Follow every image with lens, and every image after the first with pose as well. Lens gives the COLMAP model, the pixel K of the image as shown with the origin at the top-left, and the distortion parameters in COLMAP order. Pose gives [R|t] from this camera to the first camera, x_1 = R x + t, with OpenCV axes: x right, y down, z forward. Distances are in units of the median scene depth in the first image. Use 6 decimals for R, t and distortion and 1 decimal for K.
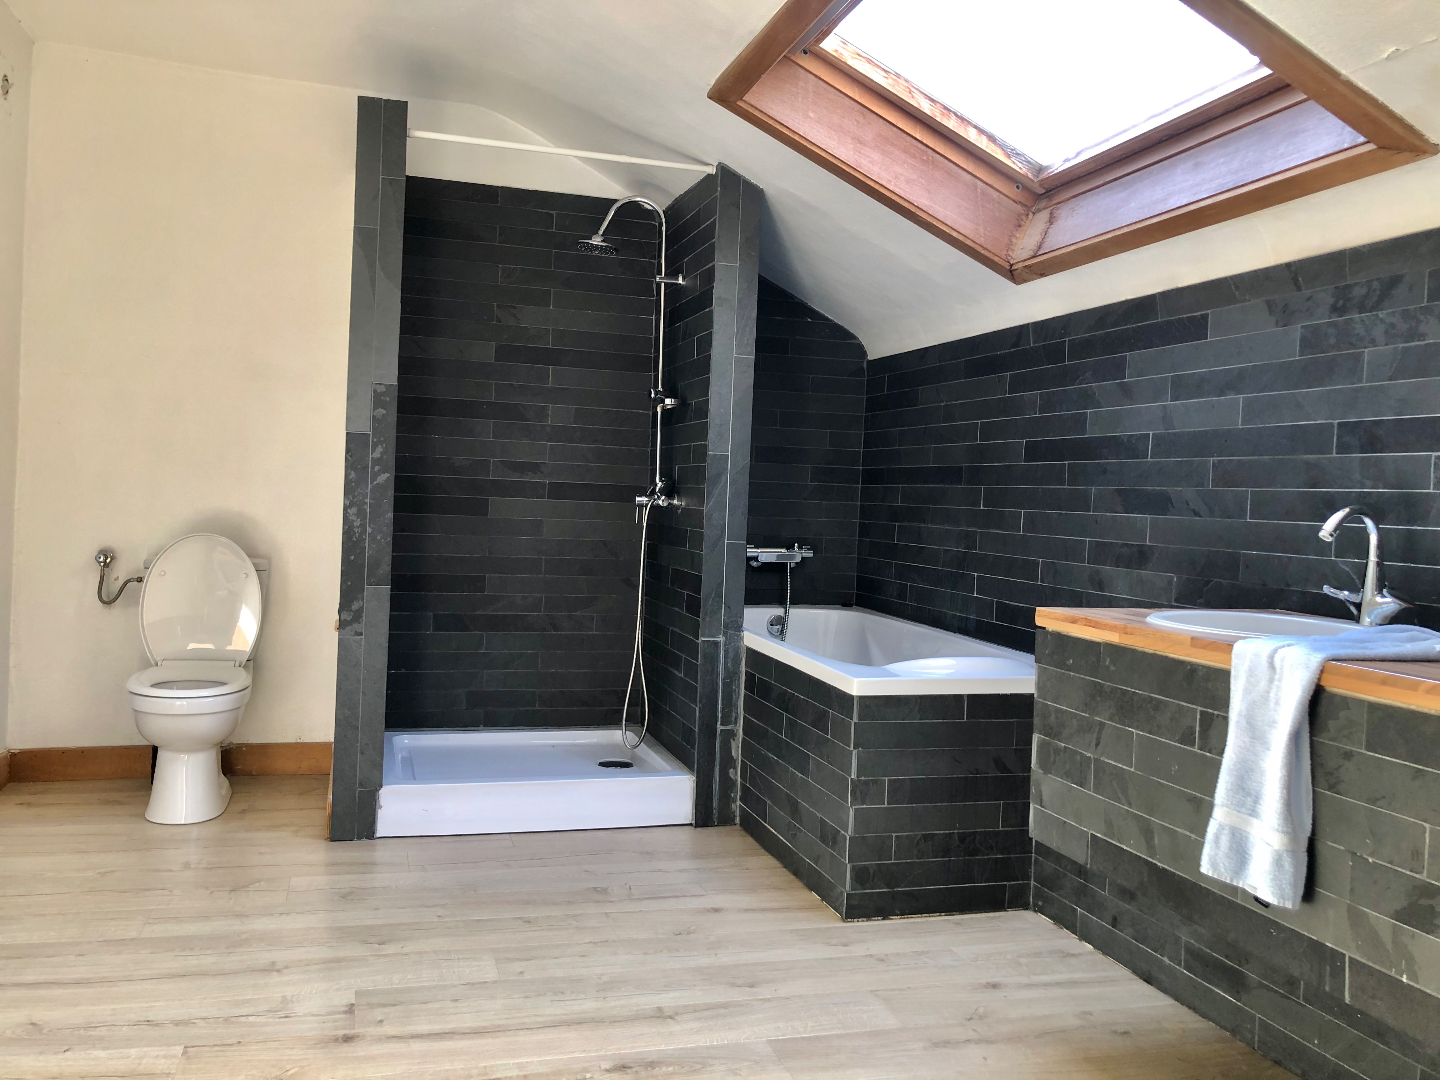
lens RADIAL K [[1160.7, 0, 723.0], [0, 1160.7, 508.5], [0, 0, 1]] dist [0.129840, -0.170259]
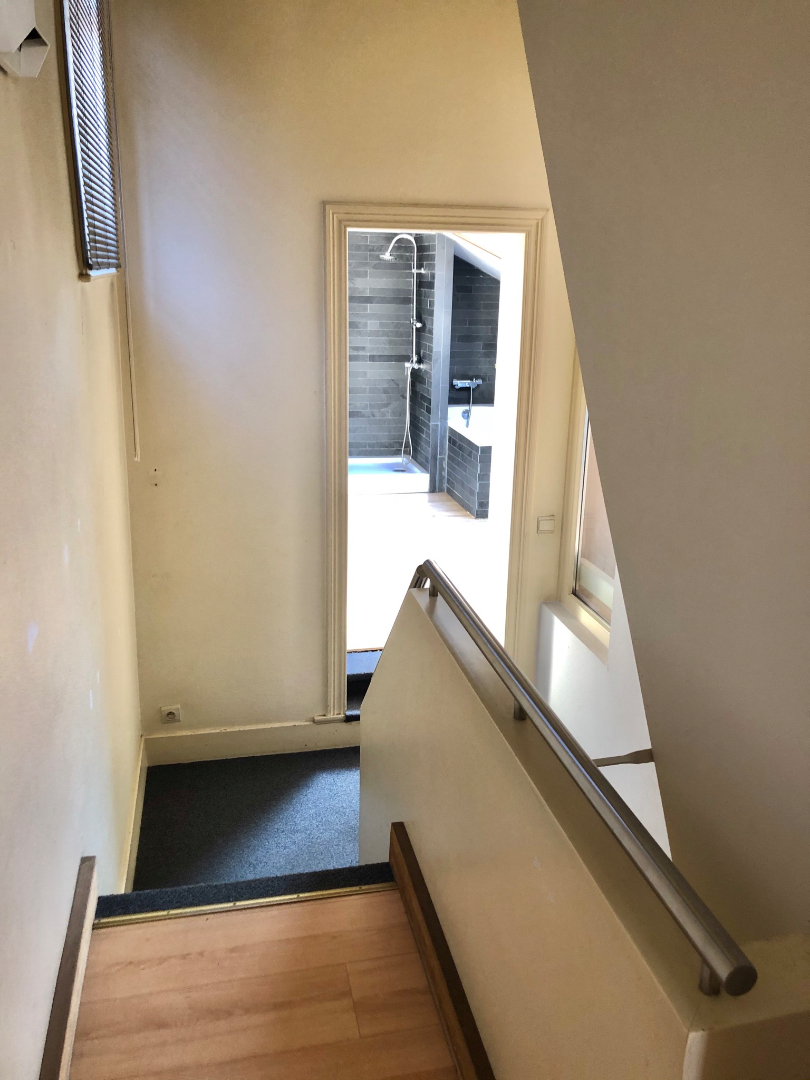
lens RADIAL K [[870.5, 0, 405.0], [0, 870.5, 540.0], [0, 0, 1]] dist [0.129840, -0.170259]
pose [[0.996673, 0.004665, -0.081369, 0.078399], [0.018462, 0.959488, 0.281143, -0.177156], [0.079384, -0.281710, 0.956210, -0.895730]]
